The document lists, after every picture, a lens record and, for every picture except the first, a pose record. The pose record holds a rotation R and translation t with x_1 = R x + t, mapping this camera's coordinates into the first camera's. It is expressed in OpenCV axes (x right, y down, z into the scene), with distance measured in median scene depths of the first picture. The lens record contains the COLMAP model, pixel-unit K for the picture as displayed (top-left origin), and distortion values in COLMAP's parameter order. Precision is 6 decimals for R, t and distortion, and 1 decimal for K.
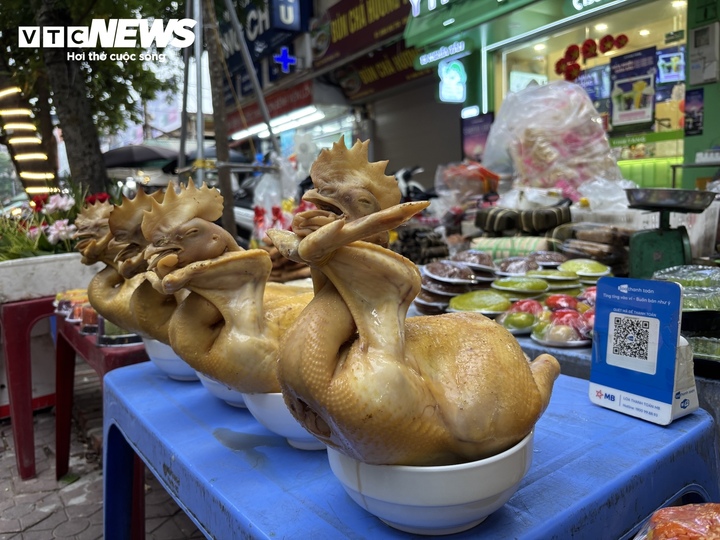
lens RADIAL K [[557.3, 0, 360.0], [0, 557.3, 274.8], [0, 0, 1]] dist [0.020551, -0.030526]
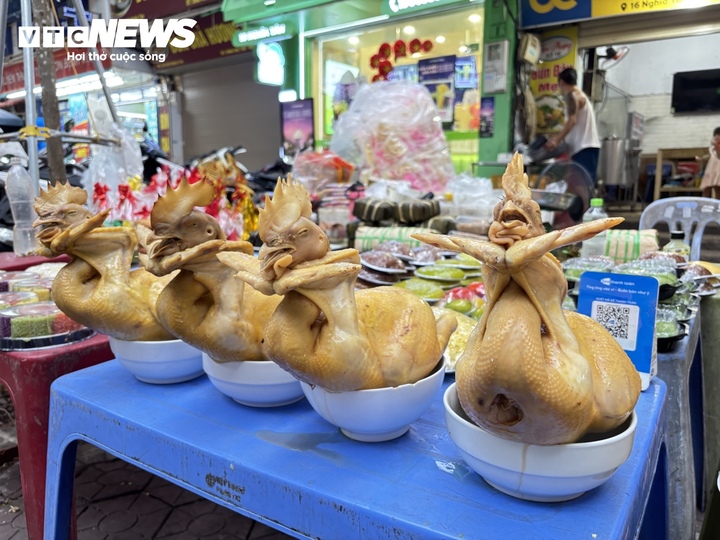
lens RADIAL K [[557.3, 0, 357.8], [0, 557.3, 273.7], [0, 0, 1]] dist [0.020551, -0.030526]
pose [[0.938180, -0.007423, 0.346067, -0.103448], [-0.003261, 0.999536, 0.030280, -0.006229], [-0.346132, -0.029536, 0.937721, 0.010815]]
